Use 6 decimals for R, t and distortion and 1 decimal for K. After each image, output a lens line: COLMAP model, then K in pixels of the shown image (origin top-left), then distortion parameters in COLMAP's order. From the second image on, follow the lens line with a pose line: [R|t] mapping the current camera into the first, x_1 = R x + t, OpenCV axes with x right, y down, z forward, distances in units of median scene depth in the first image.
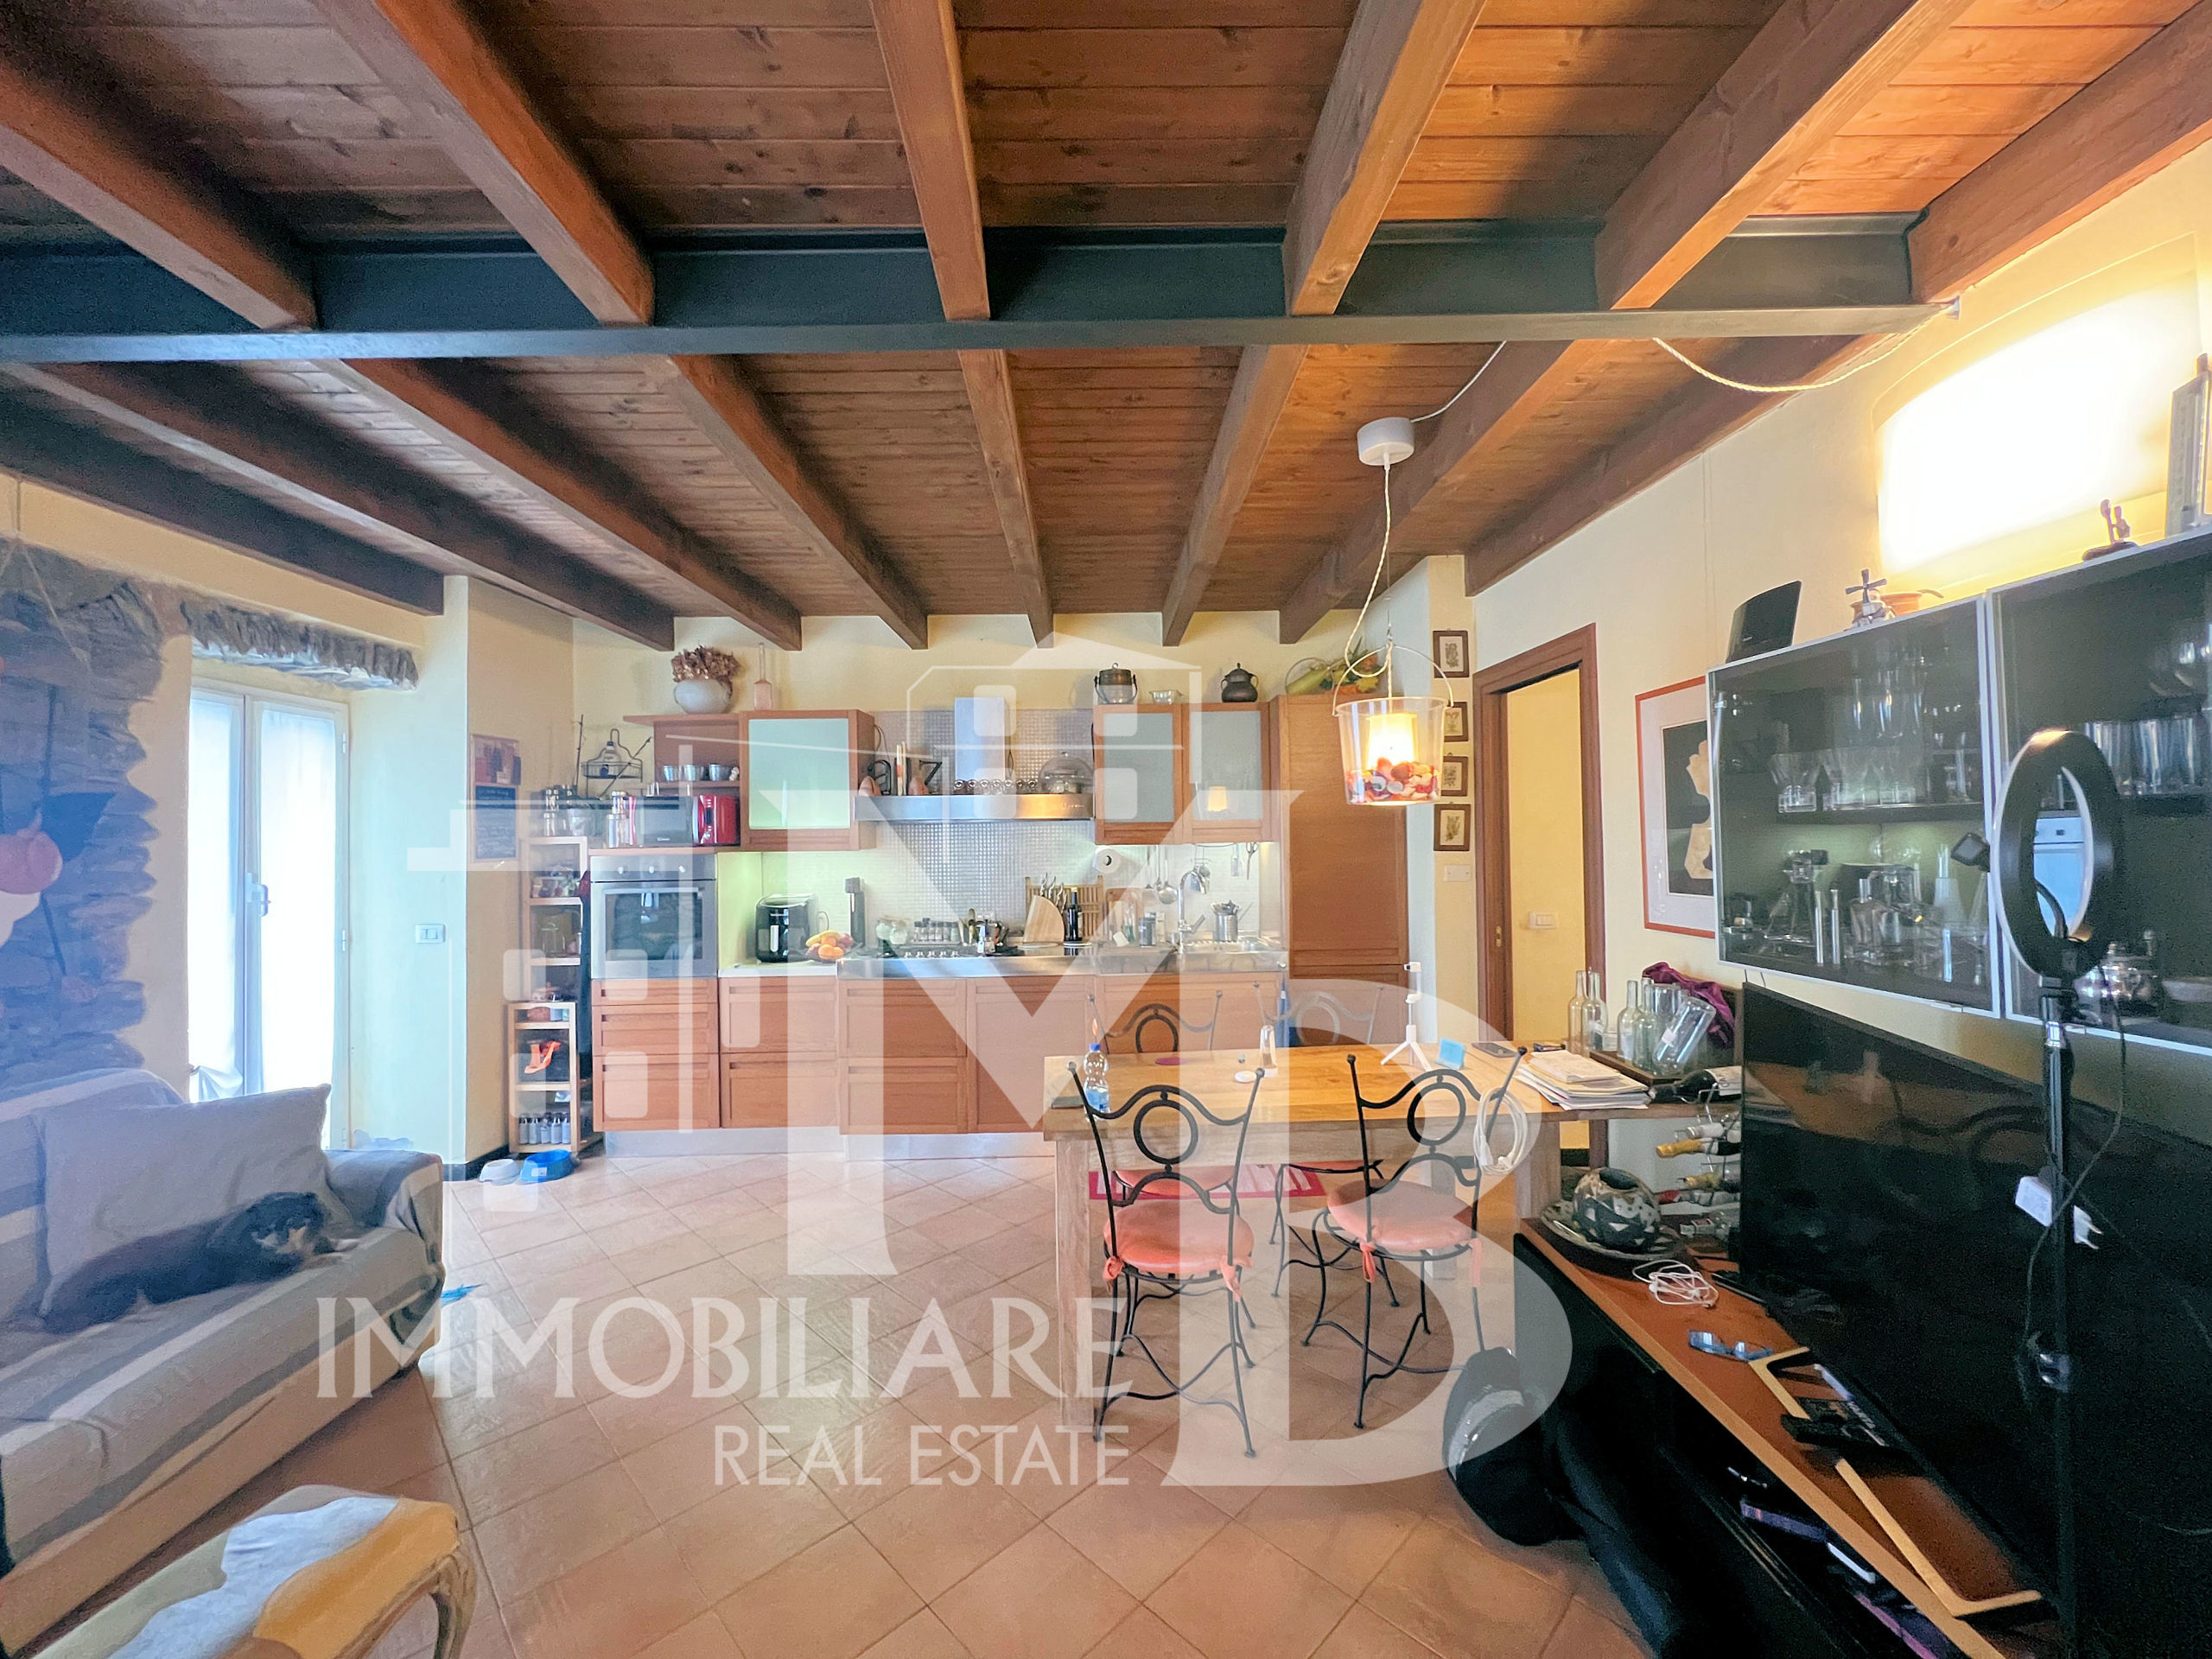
lens RADIAL K [[897.6, 0, 1123.5], [0, 897.6, 831.4], [0, 0, 1]] dist [0.000084, 0.000020]
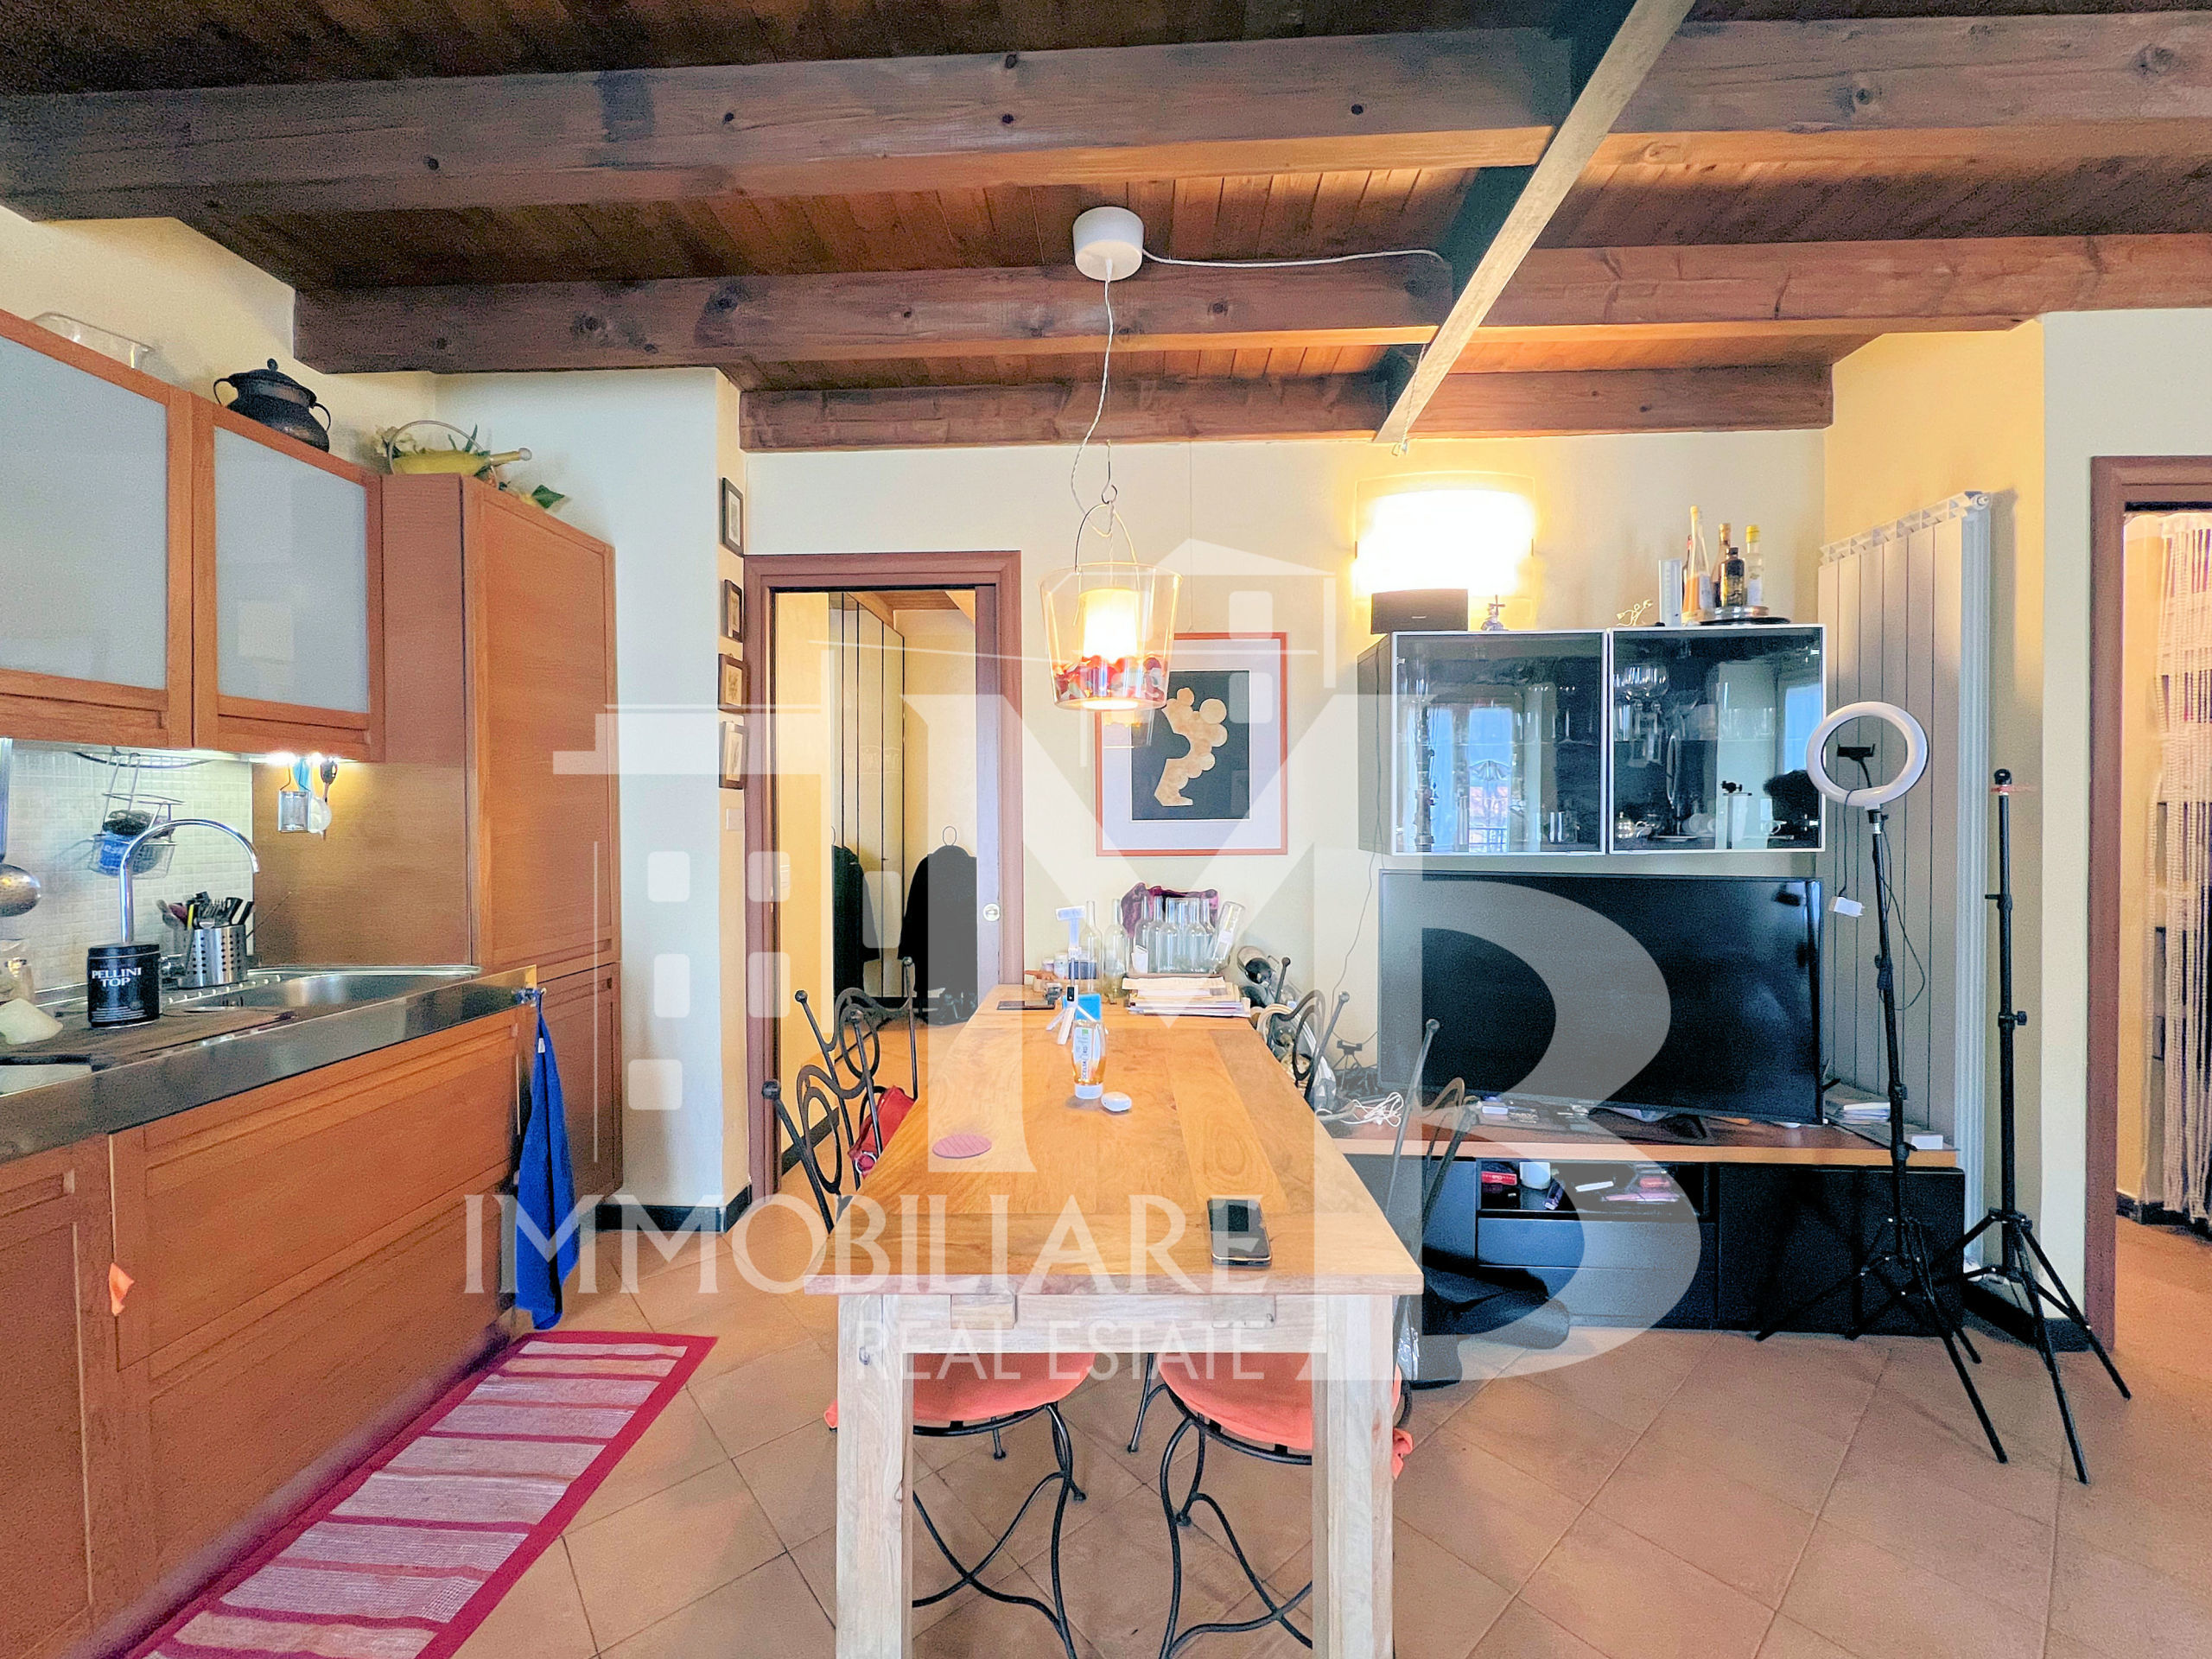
lens RADIAL K [[891.8, 0, 1104.9], [0, 891.8, 825.6], [0, 0, 1]] dist [-0.001631, -0.000440]
pose [[0.068843, 0.004077, 0.997619, -0.325678], [-0.004600, 0.999982, -0.003769, 0.052145], [-0.997617, -0.004330, 0.068860, 0.631765]]
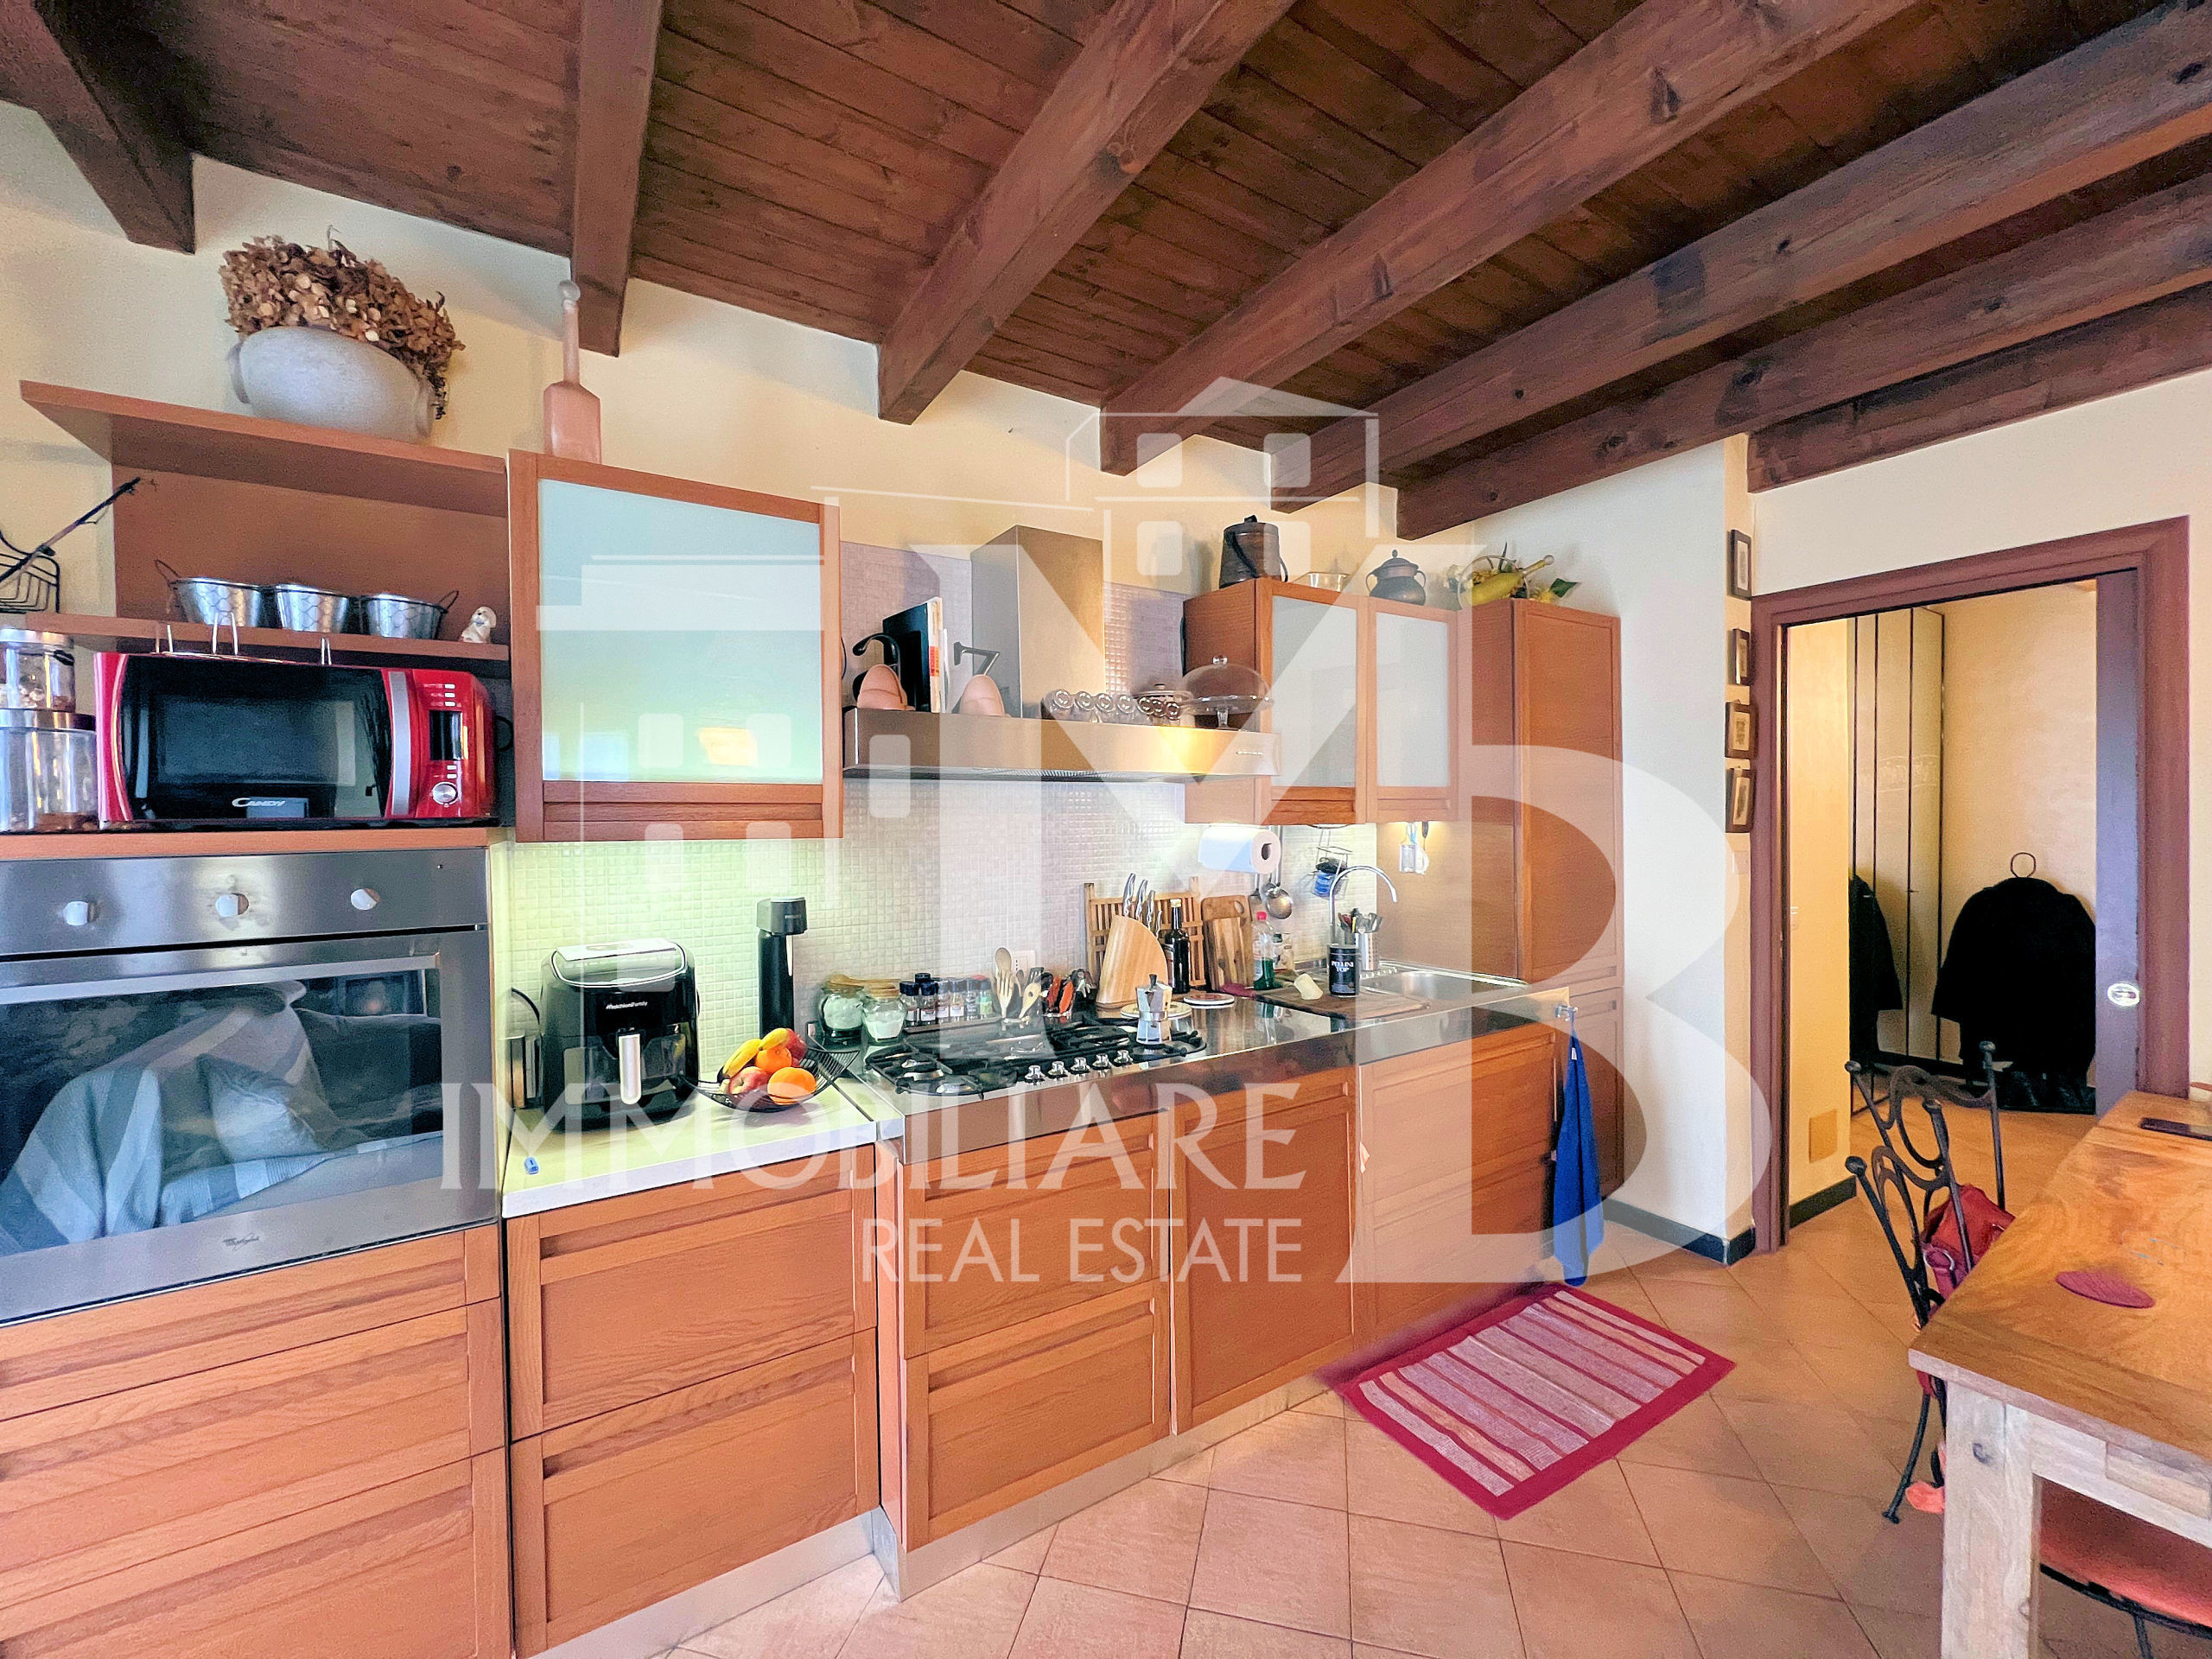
lens RADIAL K [[883.7, 0, 1103.9], [0, 883.7, 826.7], [0, 0, 1]] dist [-0.000788, -0.000317]
pose [[0.858569, -0.000146, 0.512697, -0.443460], [-0.005763, 0.999934, 0.009937, 0.012551], [-0.512665, -0.011487, 0.858512, 0.627386]]
